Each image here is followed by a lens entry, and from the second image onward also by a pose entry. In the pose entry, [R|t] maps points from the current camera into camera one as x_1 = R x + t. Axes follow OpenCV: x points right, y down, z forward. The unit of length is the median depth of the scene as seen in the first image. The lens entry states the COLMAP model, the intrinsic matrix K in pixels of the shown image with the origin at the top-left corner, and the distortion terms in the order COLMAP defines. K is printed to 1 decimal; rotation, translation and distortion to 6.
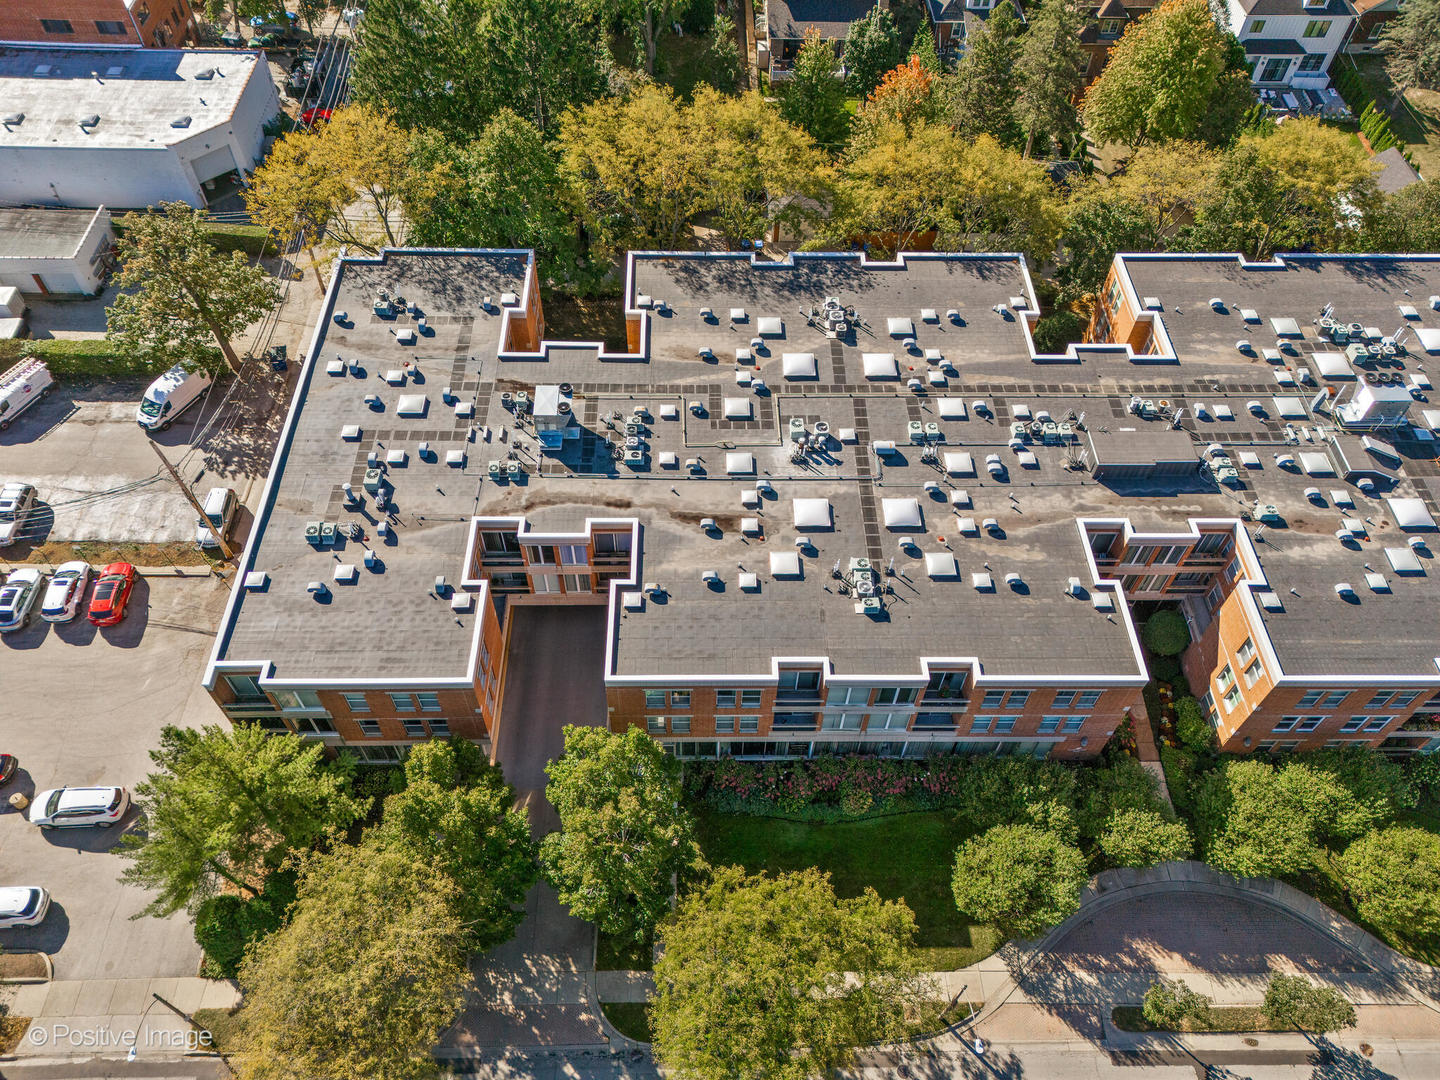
lens RADIAL K [[1066.0, 0, 720.0], [0, 1066.0, 540.0], [0, 0, 1]] dist [0.081849, -0.085736]
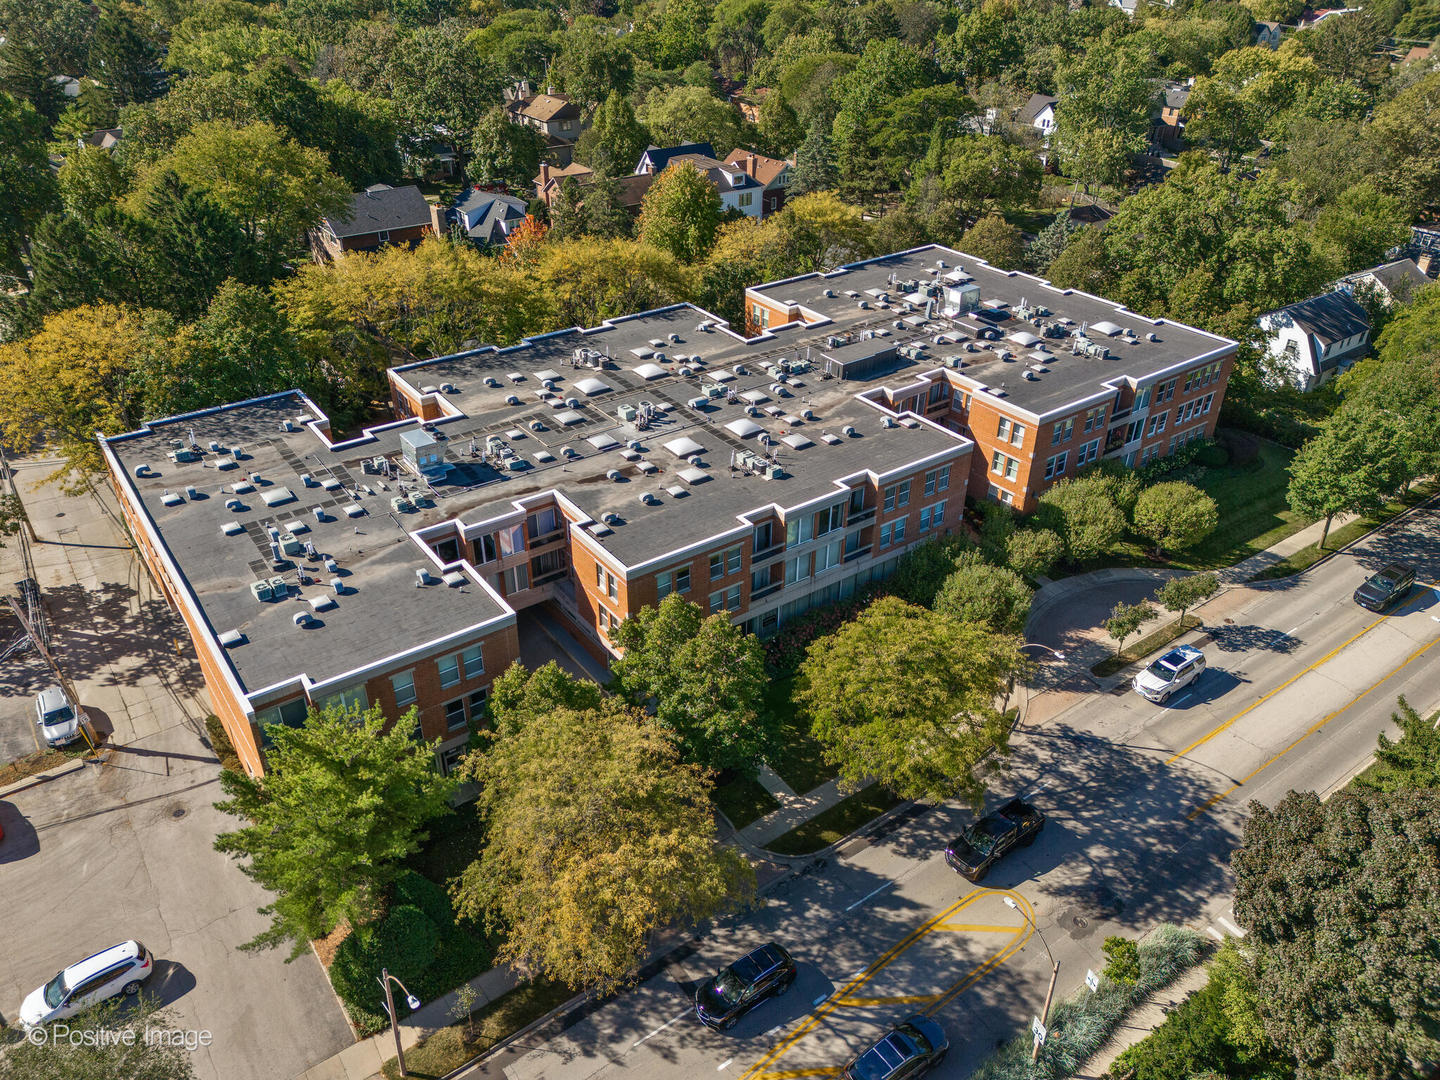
lens RADIAL K [[1056.4, 0, 729.3], [0, 1056.4, 541.6], [0, 0, 1]] dist [0.078219, -0.075668]
pose [[0.815944, -0.316993, 0.483478, -0.428644], [0.463012, 0.859089, -0.218143, 0.313583], [-0.346201, 0.401848, 0.847740, 0.035023]]
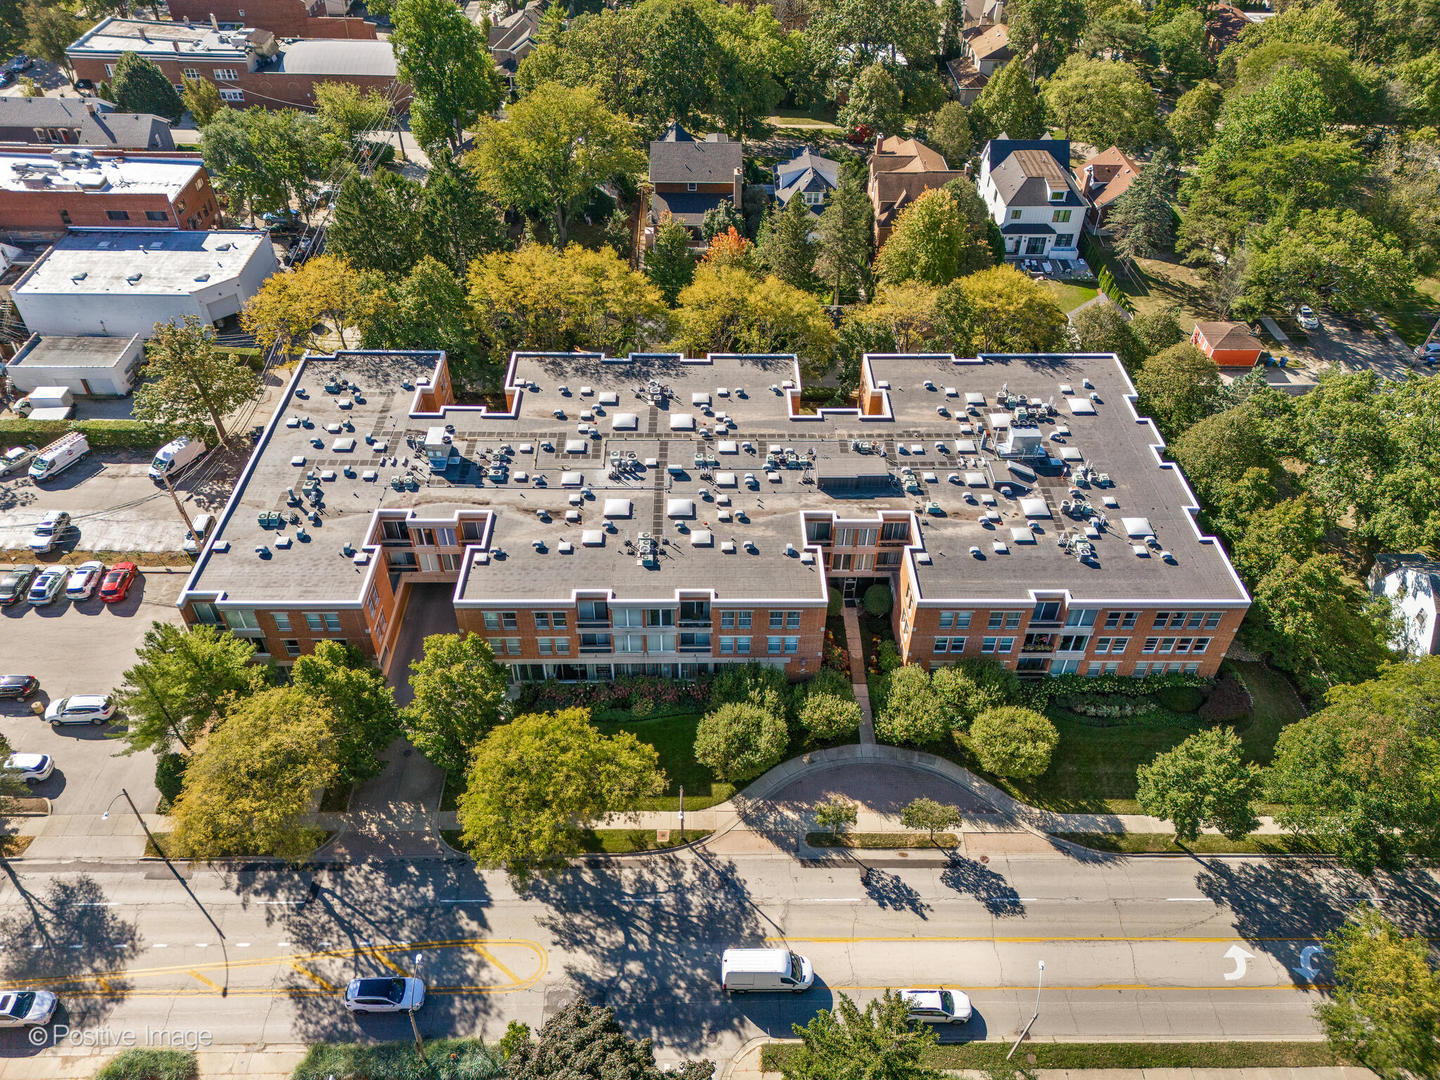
lens RADIAL K [[1066.0, 0, 720.0], [0, 1066.0, 540.0], [0, 0, 1]] dist [0.081849, -0.085736]
pose [[0.999971, -0.005443, -0.005401, 0.213219], [0.004342, 0.982497, -0.186230, 0.260517], [0.006320, 0.186201, 0.982491, -0.361096]]
